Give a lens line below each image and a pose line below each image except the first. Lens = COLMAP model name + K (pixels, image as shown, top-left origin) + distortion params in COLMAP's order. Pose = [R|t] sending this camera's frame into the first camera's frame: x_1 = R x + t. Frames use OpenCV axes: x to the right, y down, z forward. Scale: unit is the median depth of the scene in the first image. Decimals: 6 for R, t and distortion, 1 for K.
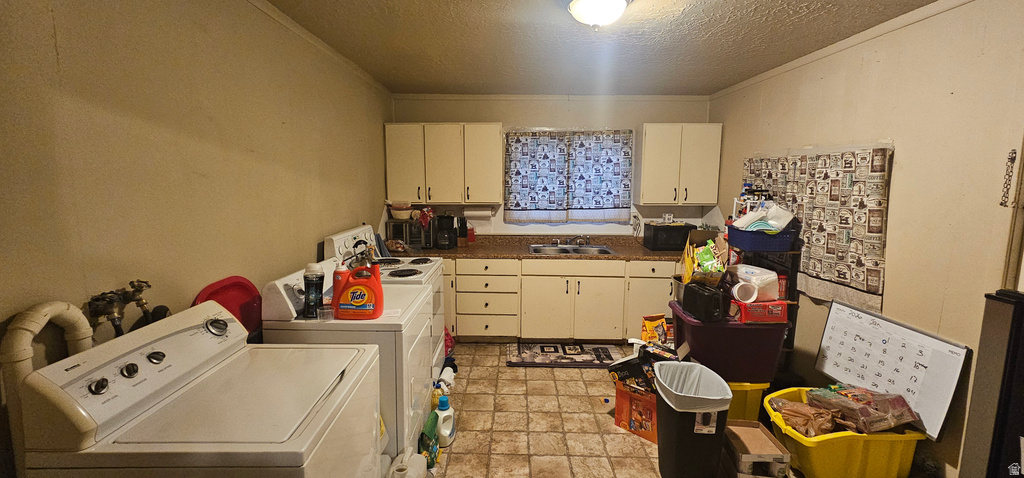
lens RADIAL K [[420.1, 0, 511.4], [0, 420.1, 232.9], [0, 0, 1]] dist [-0.001678, 0.000806]
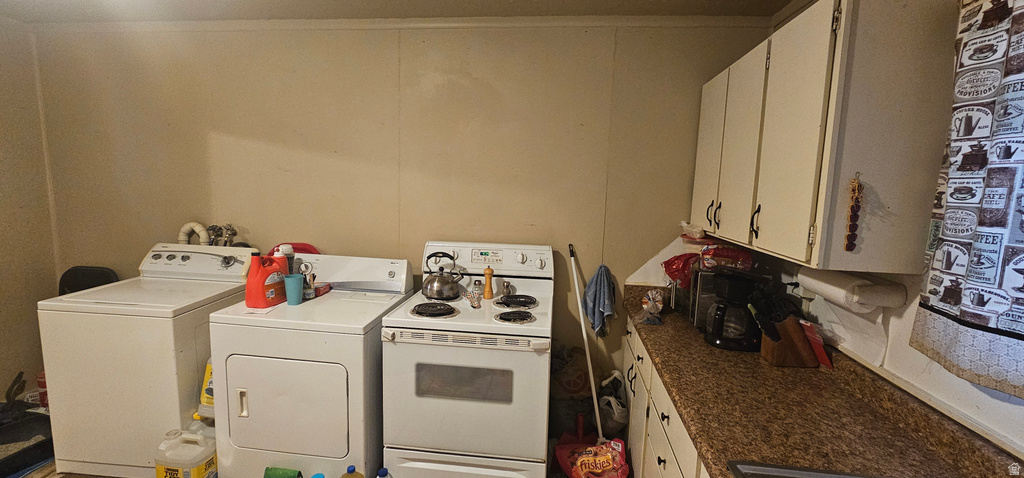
lens RADIAL K [[420.1, 0, 511.4], [0, 420.1, 232.9], [0, 0, 1]] dist [-0.001678, 0.000806]
pose [[-0.110951, 0.109290, -0.987798, 0.274662], [-0.157032, 0.979521, 0.126013, -0.092818], [0.981341, 0.169097, -0.091517, 0.783536]]
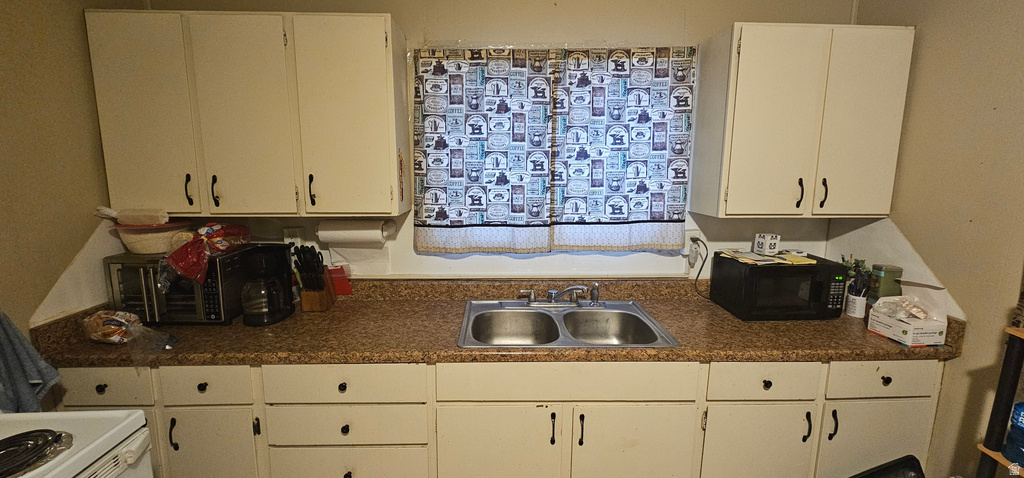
lens RADIAL K [[420.1, 0, 511.4], [0, 420.1, 232.9], [0, 0, 1]] dist [-0.001678, 0.000806]
pose [[0.998694, -0.004357, 0.050913, 0.067278], [0.003074, 0.999676, 0.025249, -0.059480], [-0.051006, -0.025059, 0.998384, 0.551993]]
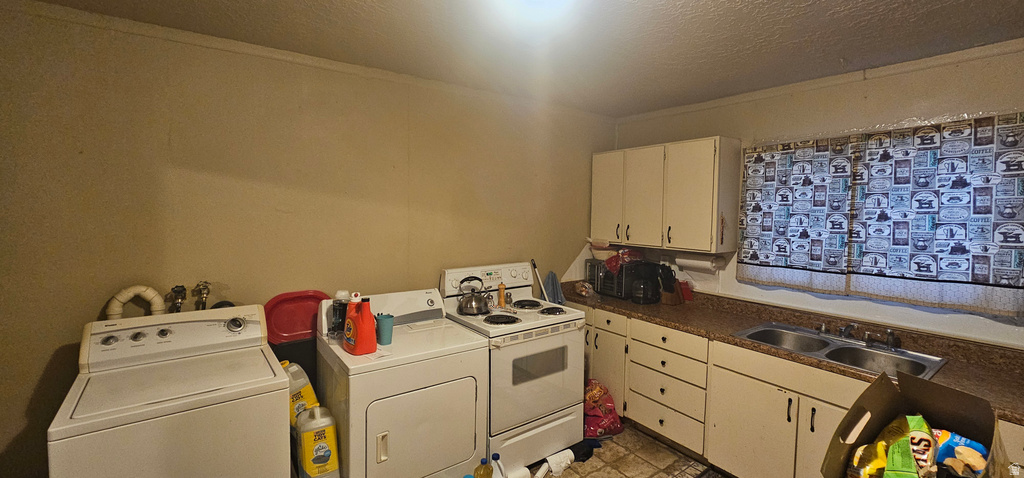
lens RADIAL K [[420.1, 0, 511.4], [0, 420.1, 232.9], [0, 0, 1]] dist [-0.001678, 0.000806]
pose [[0.590146, 0.051236, -0.805669, 0.319786], [-0.109943, 0.993787, -0.017333, -0.051117], [0.799775, 0.098807, 0.592113, 0.312423]]
